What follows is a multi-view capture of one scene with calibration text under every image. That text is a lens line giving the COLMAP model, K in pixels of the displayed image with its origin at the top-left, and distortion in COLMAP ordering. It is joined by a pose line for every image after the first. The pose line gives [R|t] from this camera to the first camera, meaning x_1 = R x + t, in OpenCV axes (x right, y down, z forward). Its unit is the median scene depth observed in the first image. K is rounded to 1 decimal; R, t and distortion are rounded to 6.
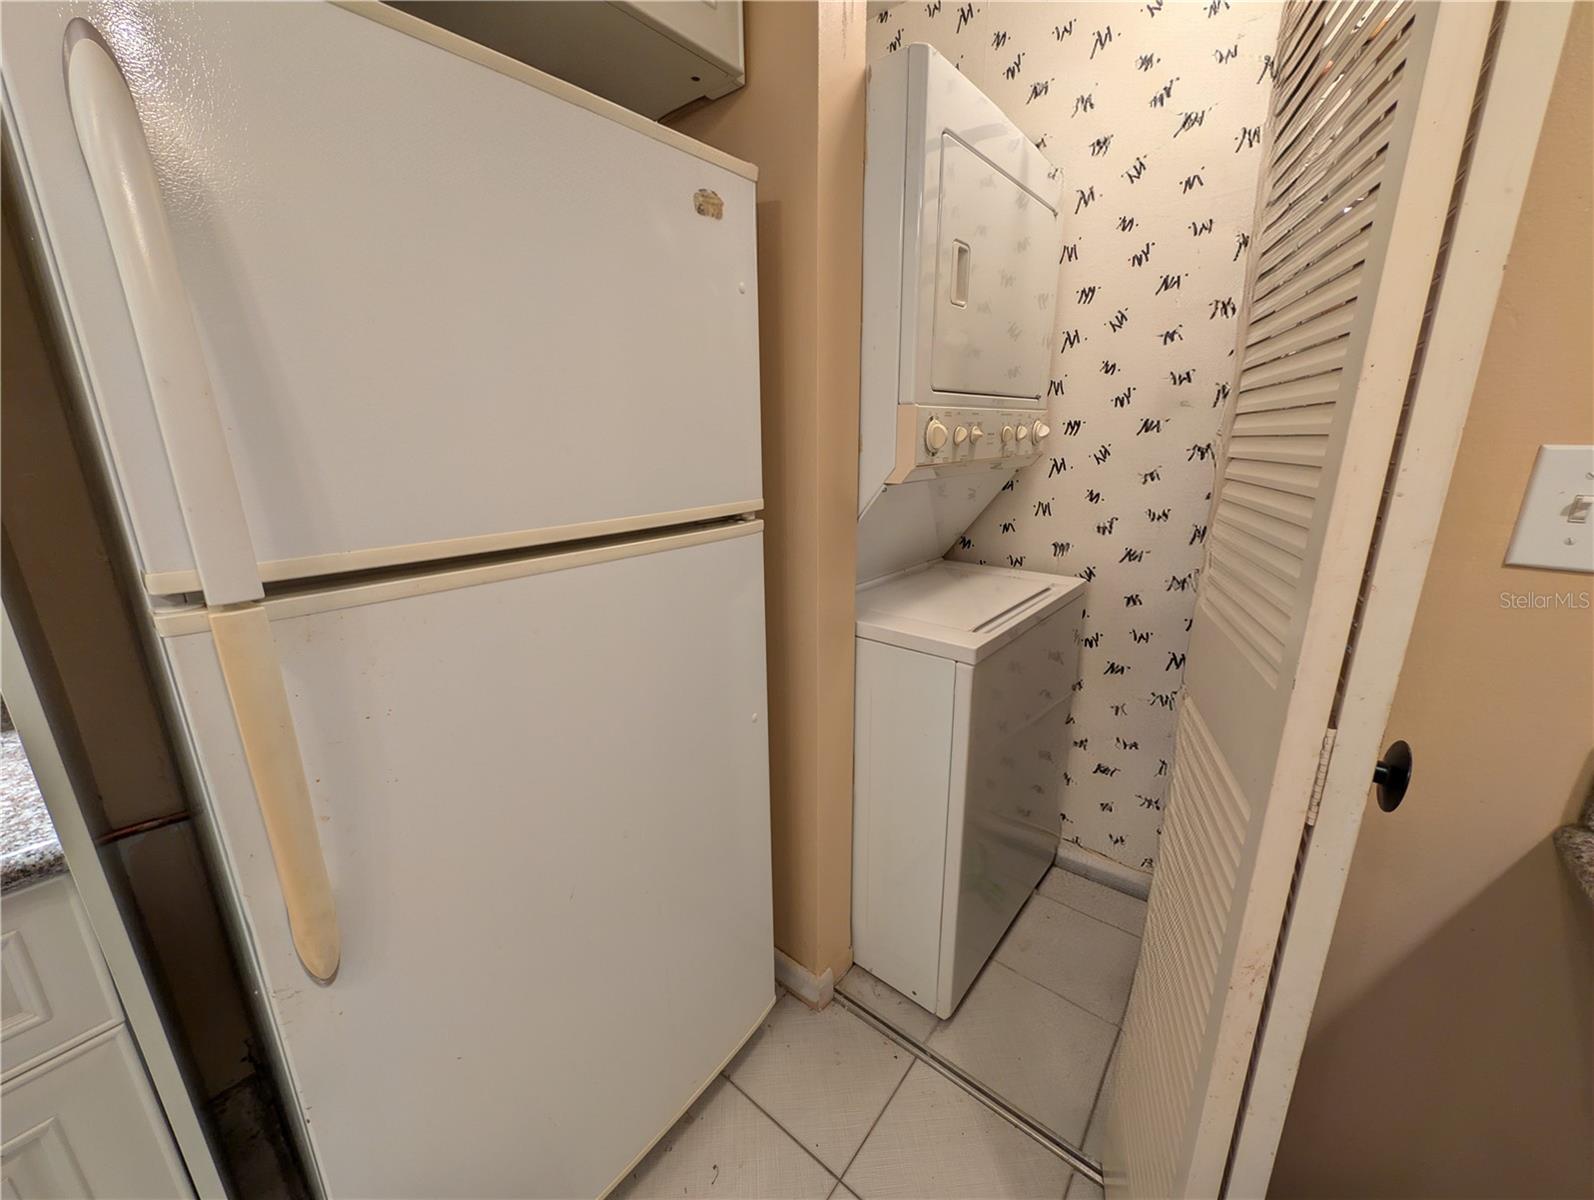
lens RADIAL K [[610.3, 0, 796.5], [0, 610.3, 597.6], [0, 0, 1]] dist [0.000280, -0.000102]
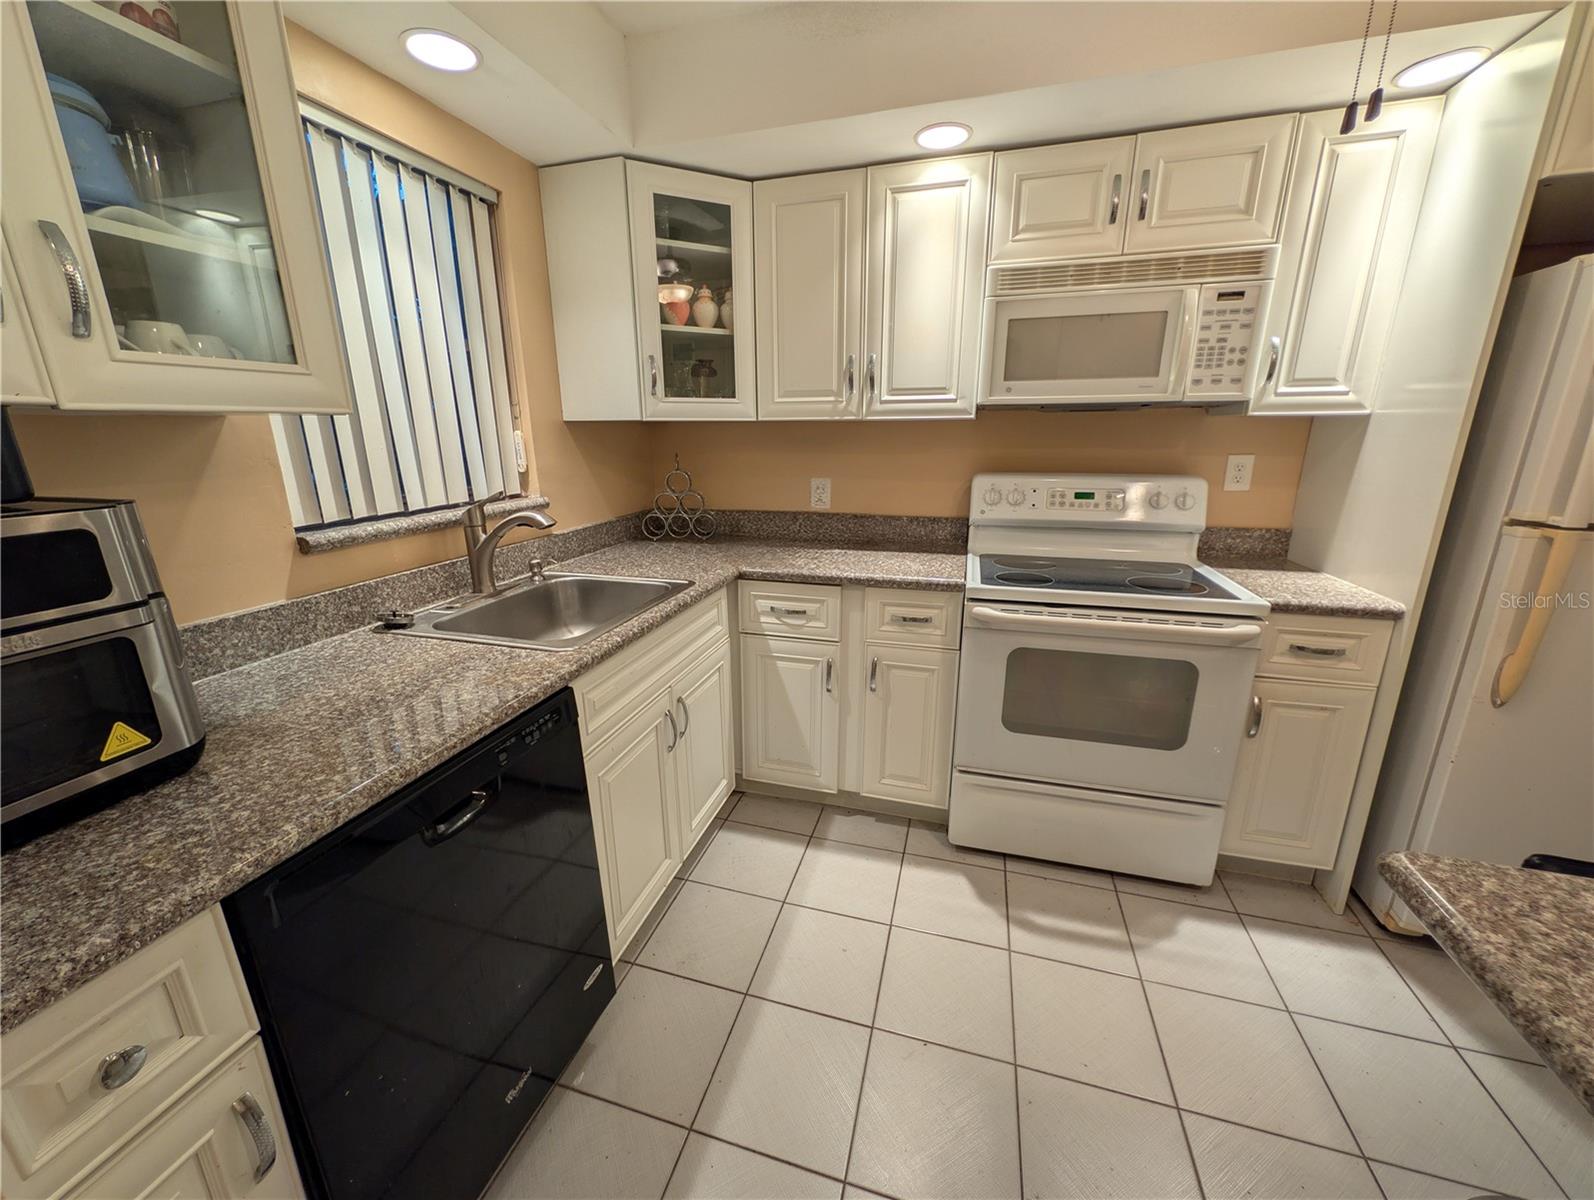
lens RADIAL K [[610.3, 0, 796.5], [0, 610.3, 597.6], [0, 0, 1]] dist [0.000280, -0.000102]
pose [[0.388556, 0.251509, -0.886435, 0.059960], [-0.240474, 0.956366, 0.165942, 0.302432], [0.889492, 0.148687, 0.432083, -1.365087]]
